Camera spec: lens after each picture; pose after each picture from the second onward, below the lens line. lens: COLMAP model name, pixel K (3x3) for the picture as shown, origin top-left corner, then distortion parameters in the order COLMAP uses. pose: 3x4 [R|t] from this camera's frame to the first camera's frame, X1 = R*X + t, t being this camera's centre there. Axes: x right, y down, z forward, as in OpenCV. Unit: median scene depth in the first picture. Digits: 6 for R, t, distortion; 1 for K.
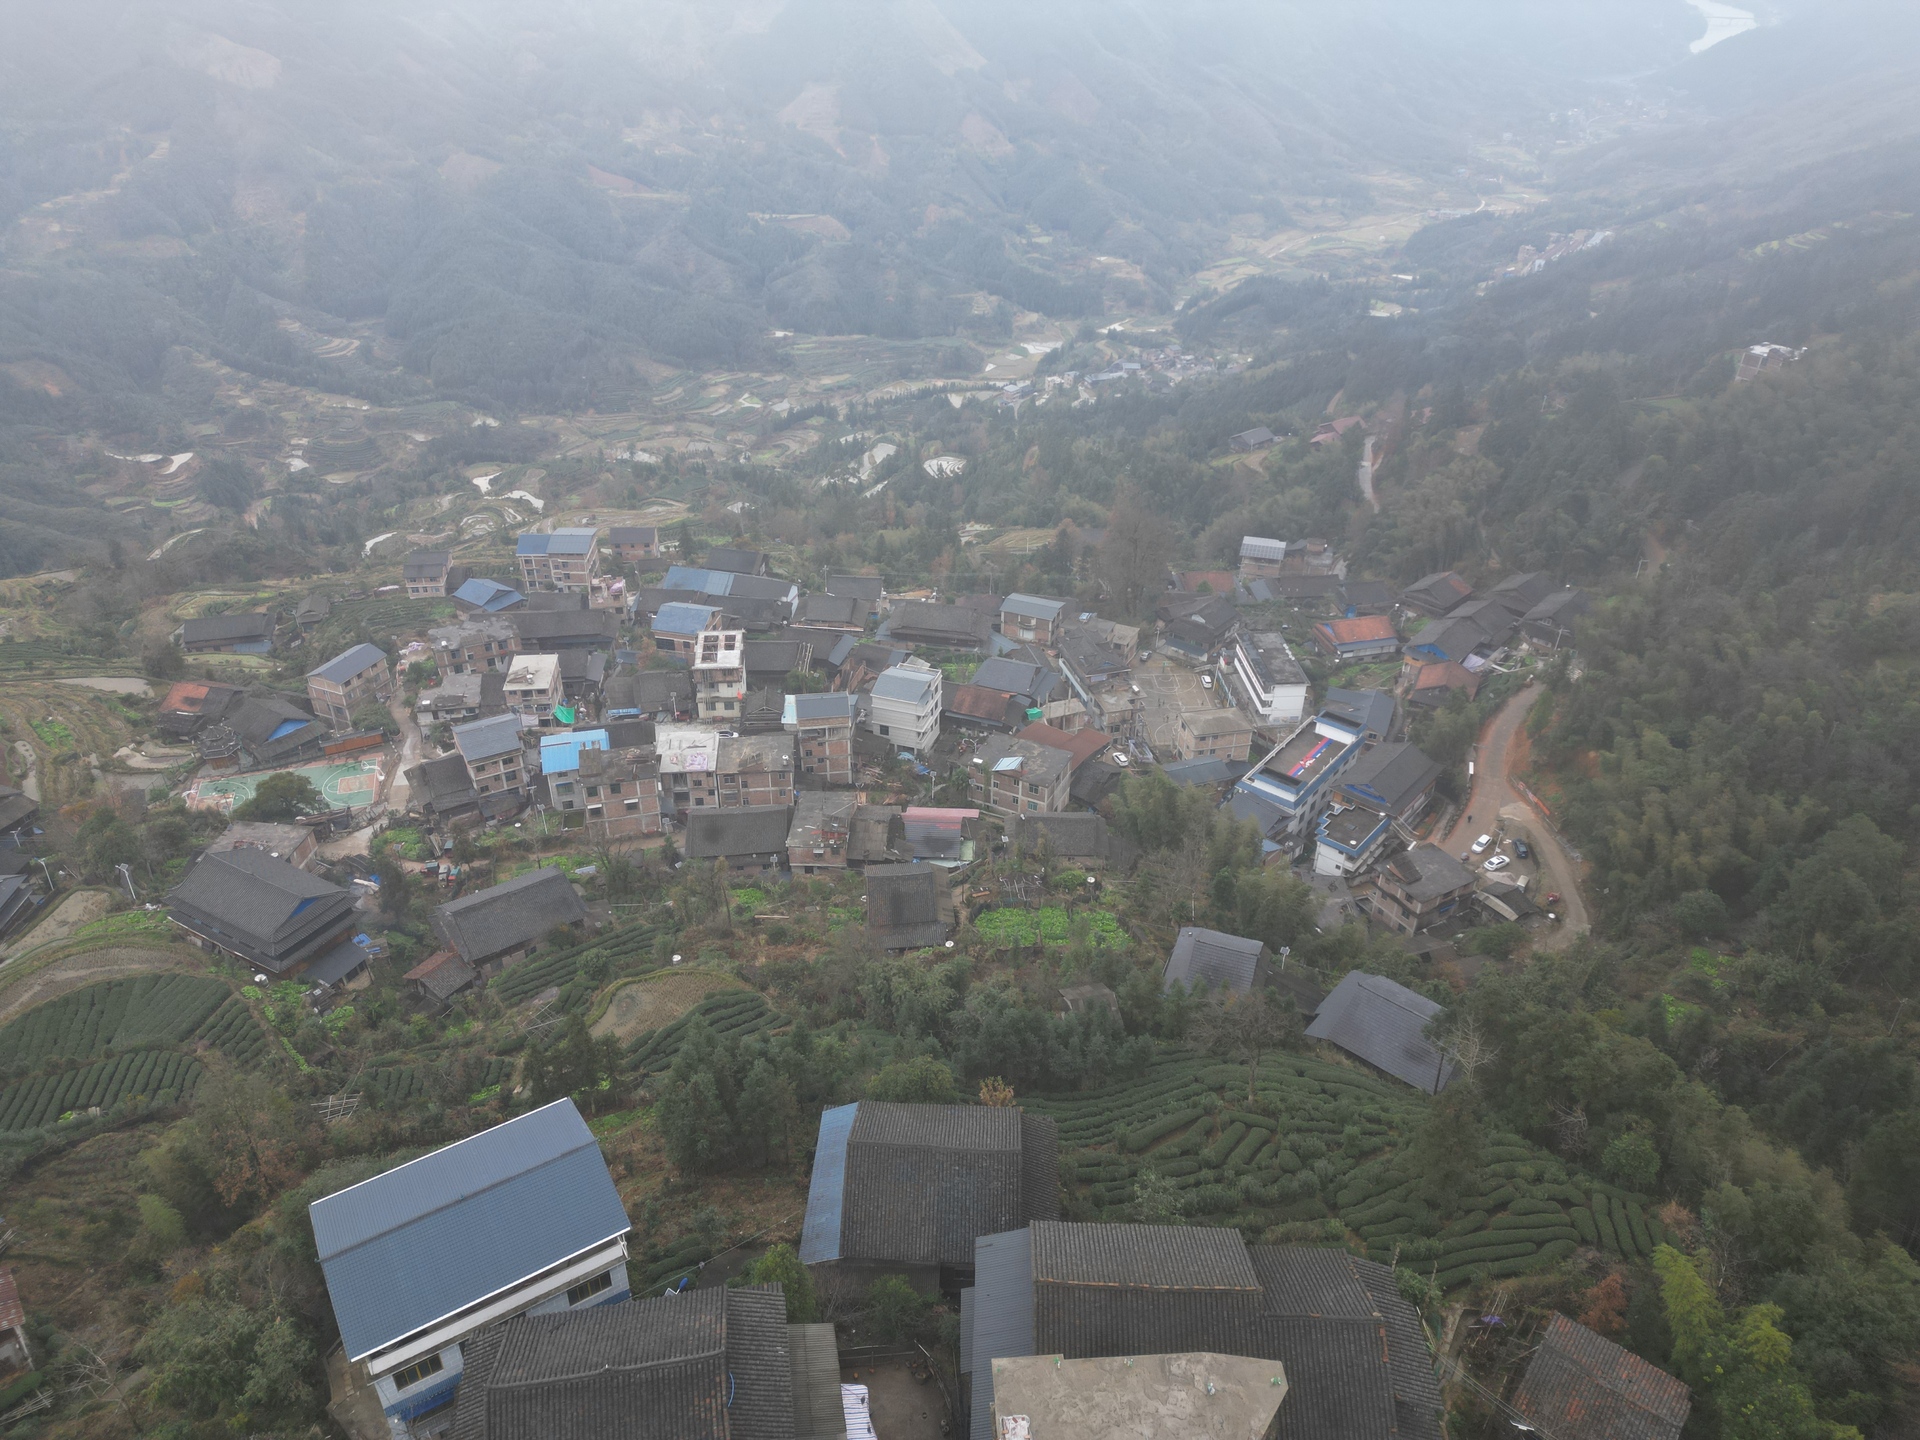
lens RADIAL K [[1330.4, 0, 963.3], [0, 1330.4, 719.7], [0, 0, 1]] dist [0.095329, -0.098020]
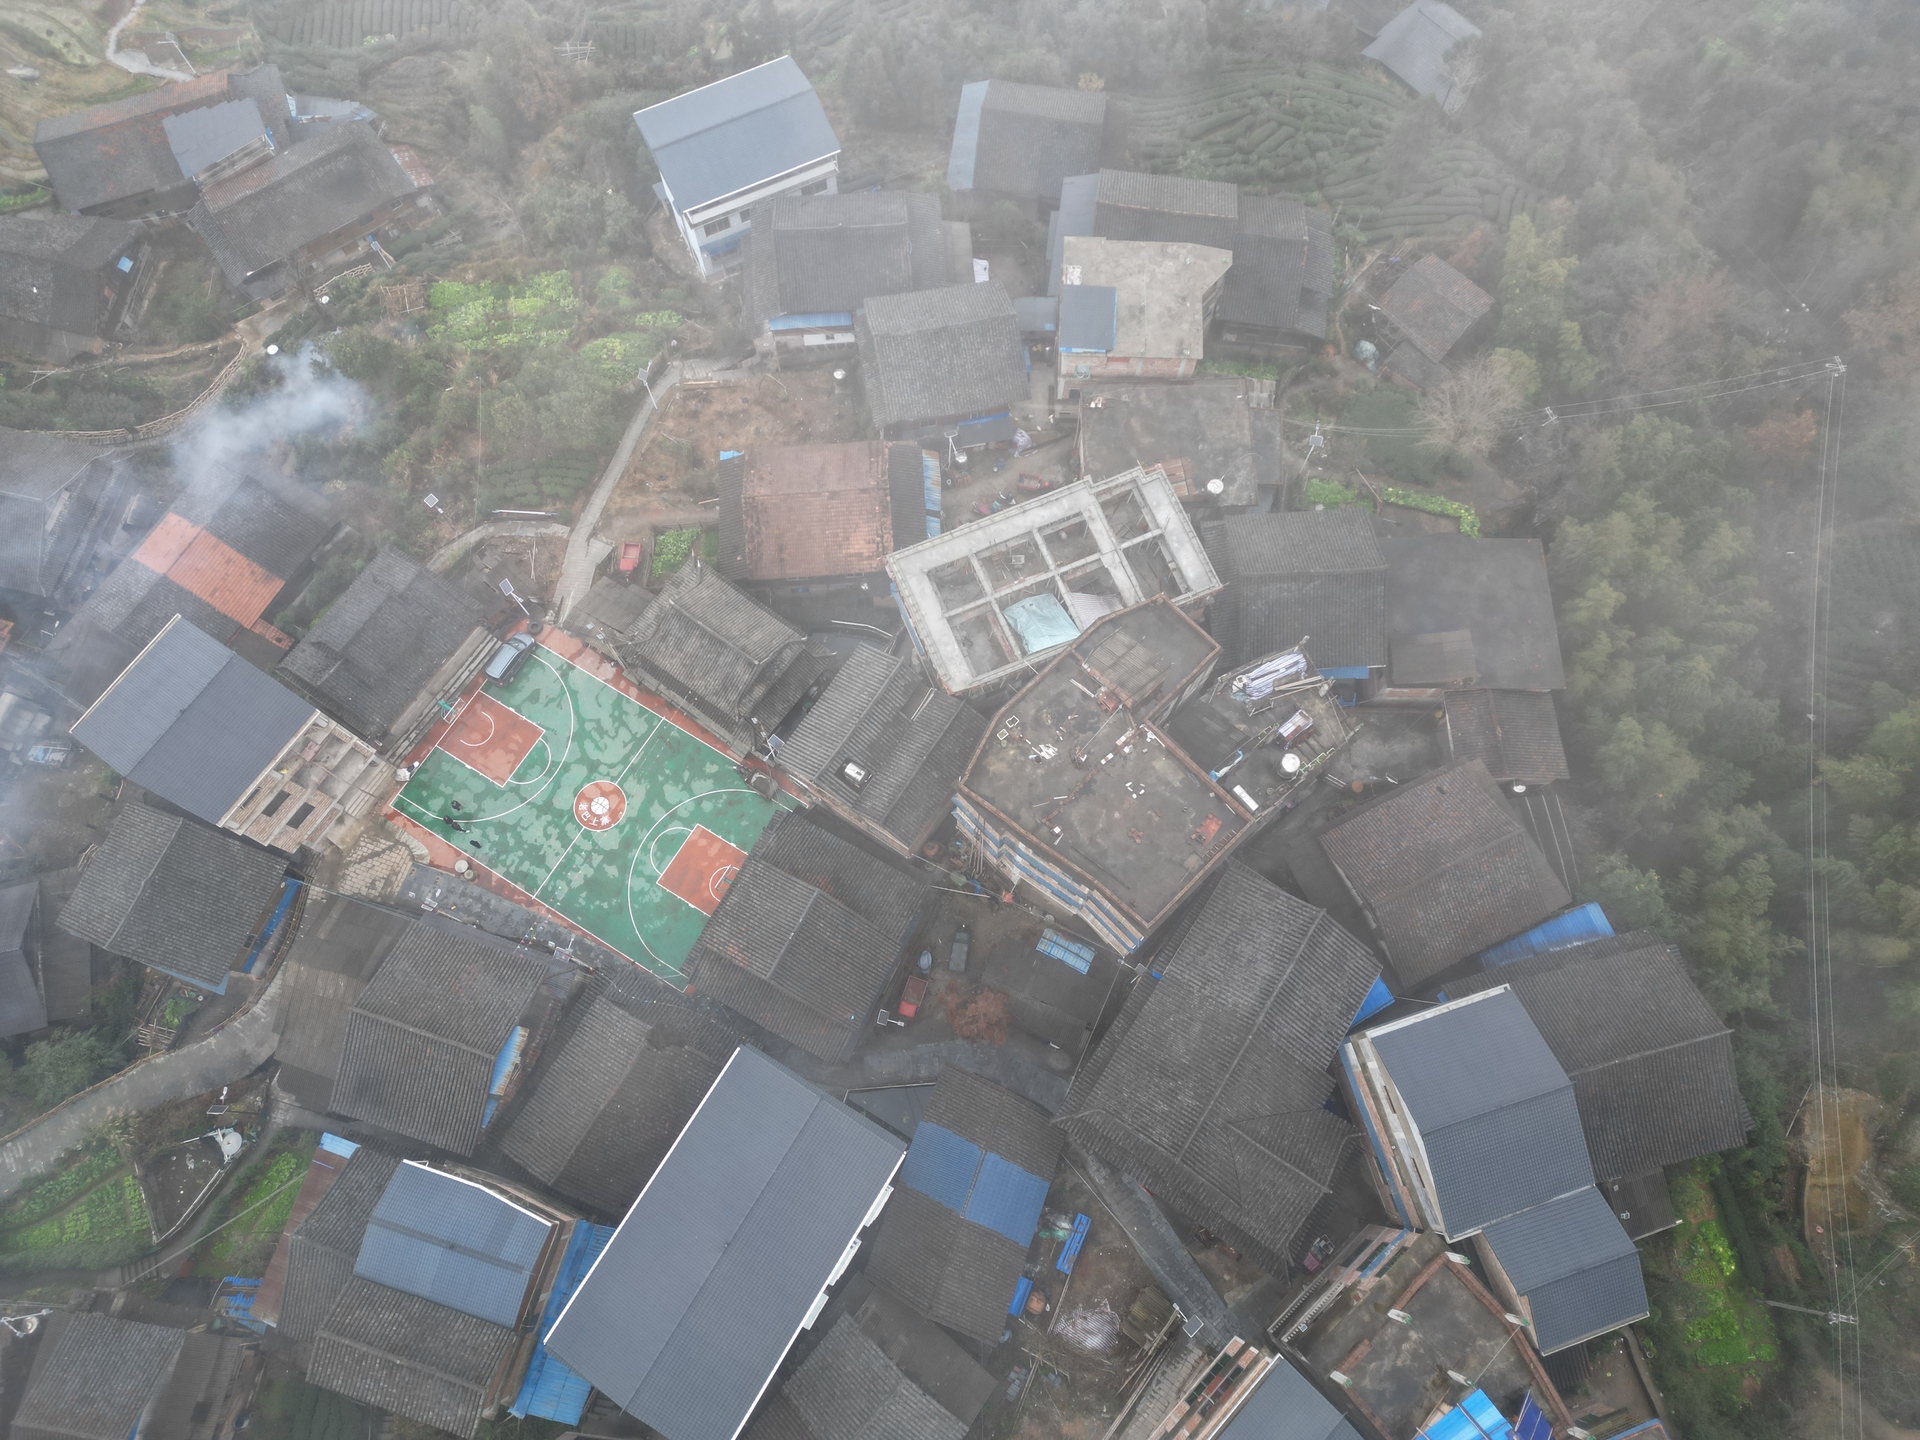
lens RADIAL K [[1330.4, 0, 963.3], [0, 1330.4, 719.7], [0, 0, 1]] dist [0.095329, -0.098020]
pose [[0.994236, 0.099999, -0.038674, 0.005285], [-0.051932, 0.764722, 0.642264, -0.038462], [0.093801, -0.636553, 0.765507, -0.181497]]
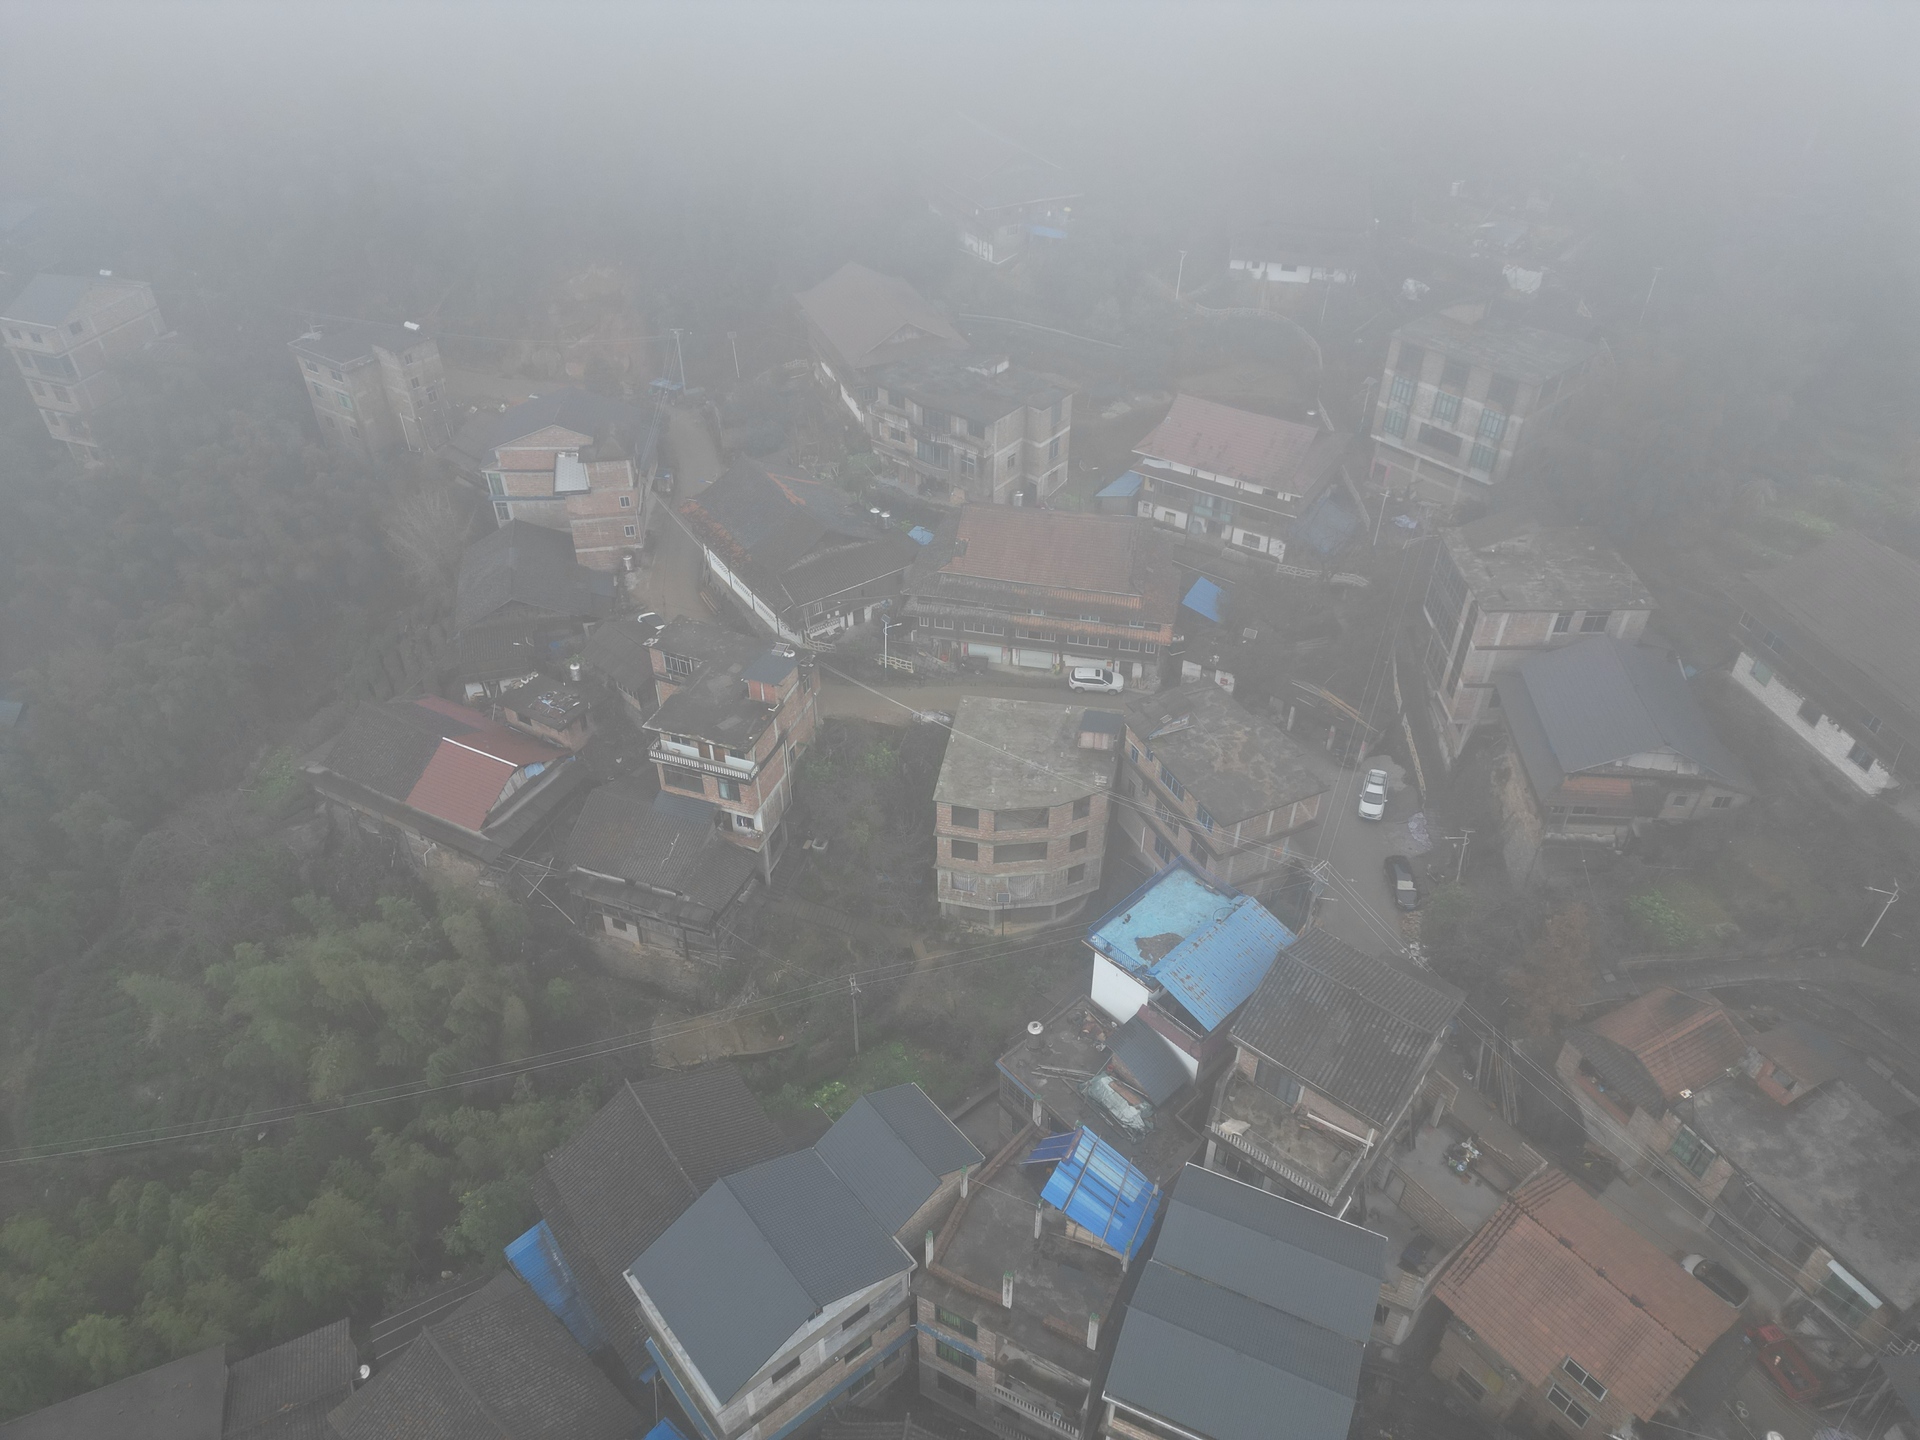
lens RADIAL K [[1330.4, 0, 963.3], [0, 1330.4, 719.7], [0, 0, 1]] dist [0.095329, -0.098020]
pose [[-0.265401, -0.619125, 0.739084, -0.025551], [0.511367, 0.559475, 0.652297, -0.002434], [-0.817353, 0.551064, 0.168115, -0.132675]]
